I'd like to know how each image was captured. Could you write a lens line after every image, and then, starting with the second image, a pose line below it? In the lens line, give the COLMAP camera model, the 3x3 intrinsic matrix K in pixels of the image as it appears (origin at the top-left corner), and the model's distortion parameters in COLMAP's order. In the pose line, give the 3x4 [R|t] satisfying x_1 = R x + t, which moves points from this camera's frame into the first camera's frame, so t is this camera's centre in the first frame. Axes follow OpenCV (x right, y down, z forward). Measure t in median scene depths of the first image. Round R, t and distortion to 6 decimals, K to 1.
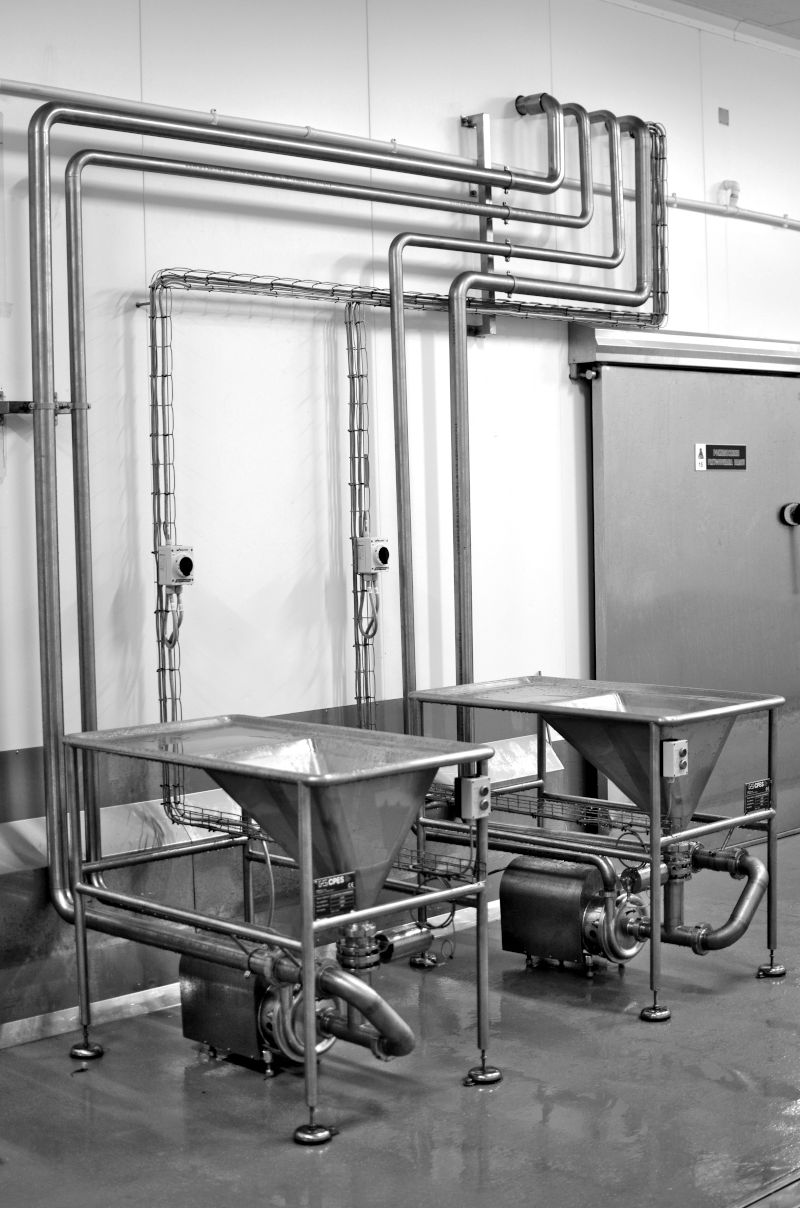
lens RADIAL K [[1804.9, 0, 392.1], [0, 1804.9, 598.7], [0, 0, 1]] dist [-0.189212, 0.172579]
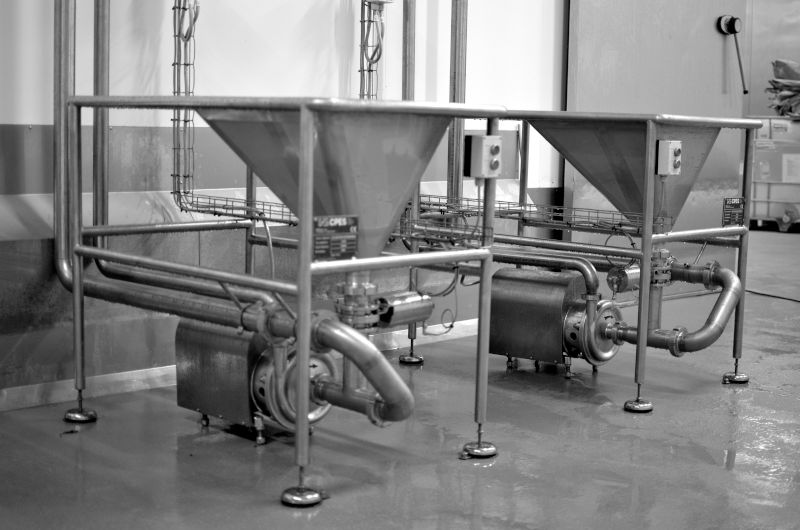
lens RADIAL K [[1195.3, 0, 400.0], [0, 1195.3, 265.0], [0, 0, 1]] dist [-0.189212, 0.172579]
pose [[0.998820, 0.041329, 0.025514, -0.012049], [-0.042646, 0.997660, 0.053431, 0.124626], [-0.023246, -0.054456, 0.998246, 0.331619]]
